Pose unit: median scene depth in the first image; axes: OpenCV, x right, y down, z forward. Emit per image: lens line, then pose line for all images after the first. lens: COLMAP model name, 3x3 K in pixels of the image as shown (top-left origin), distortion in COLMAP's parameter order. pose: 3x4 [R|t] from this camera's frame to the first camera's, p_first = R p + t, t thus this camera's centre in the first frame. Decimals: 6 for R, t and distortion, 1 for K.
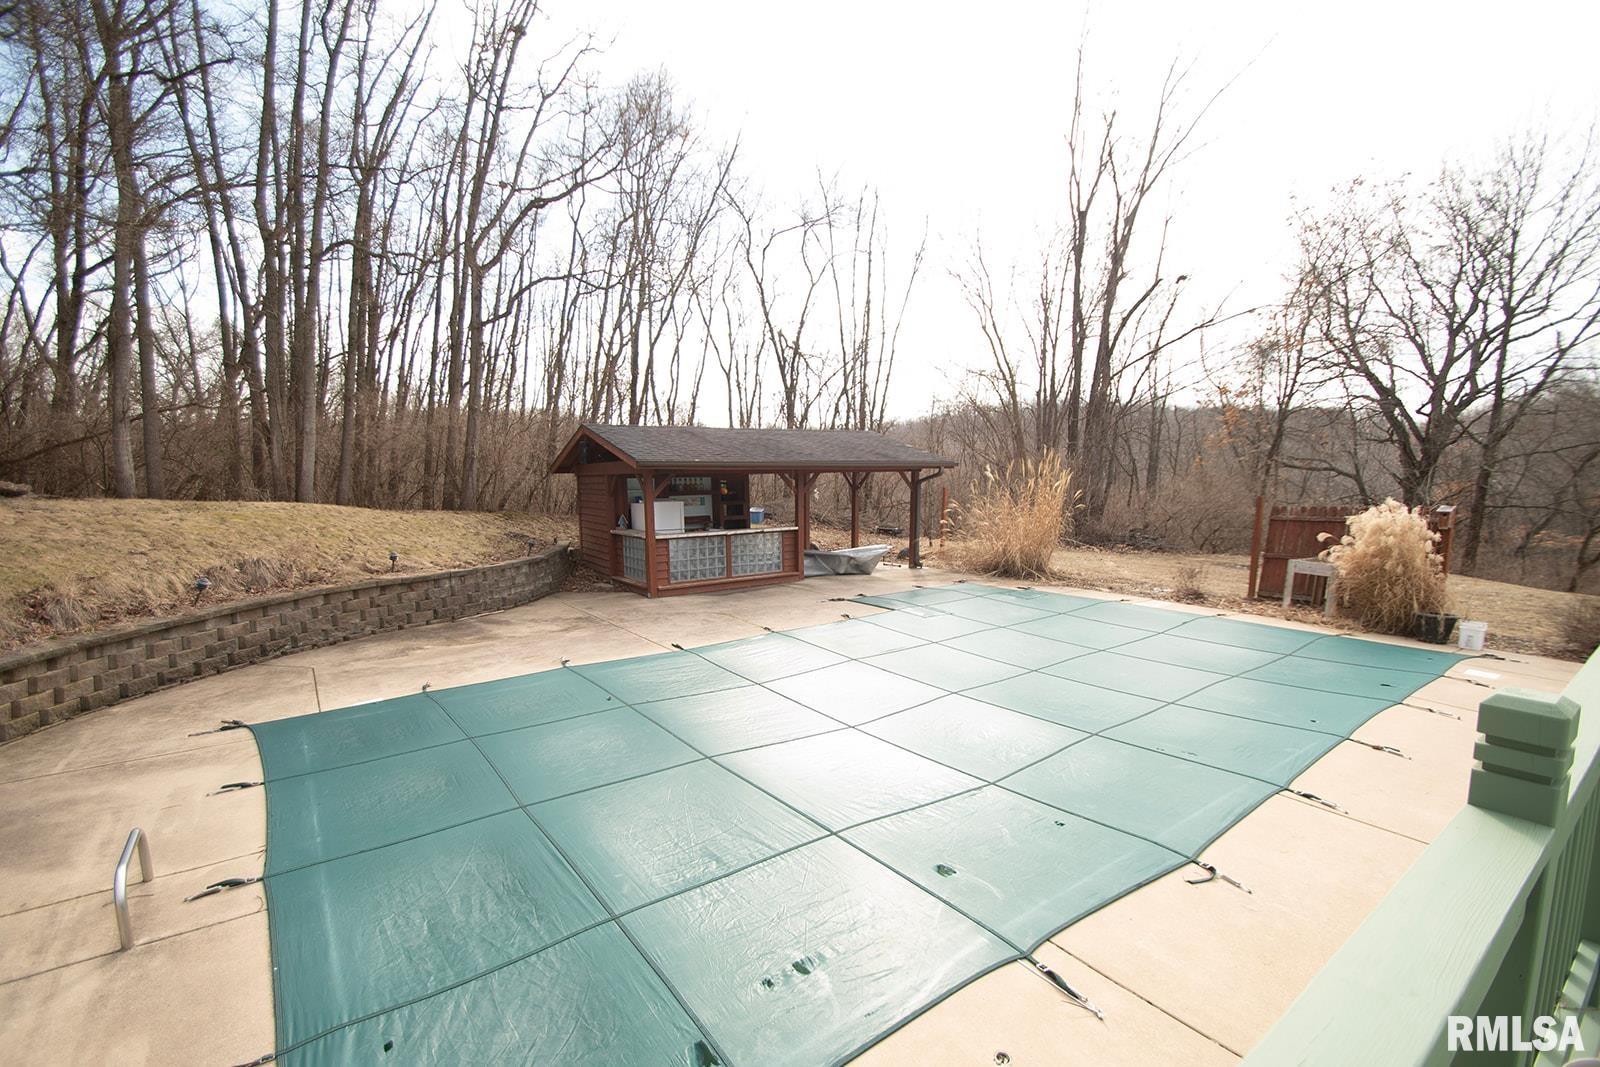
lens RADIAL K [[709.8, 0, 780.7], [0, 709.8, 556.8], [0, 0, 1]] dist [0.003121, -0.008805]
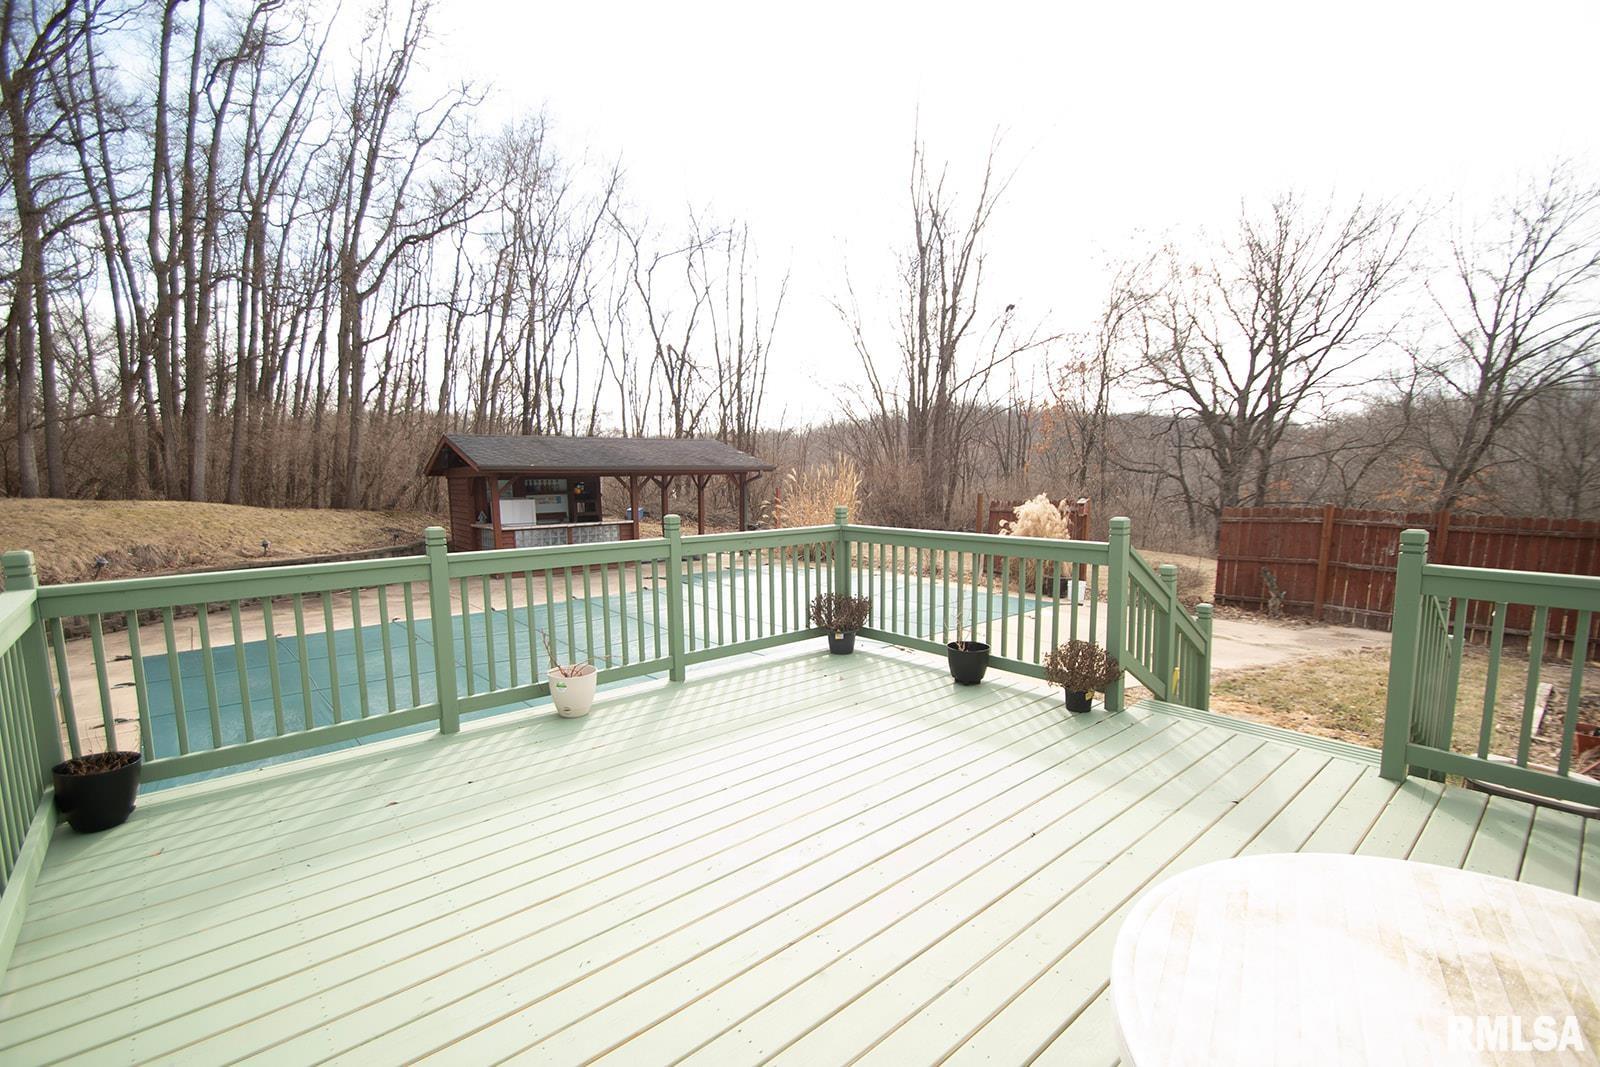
lens RADIAL K [[709.8, 0, 780.7], [0, 709.8, 556.8], [0, 0, 1]] dist [0.003121, -0.008805]
pose [[0.996663, -0.010356, 0.080972, 0.155516], [0.010603, 0.999940, -0.002624, 0.021962], [-0.080940, 0.003473, 0.996713, -0.189647]]
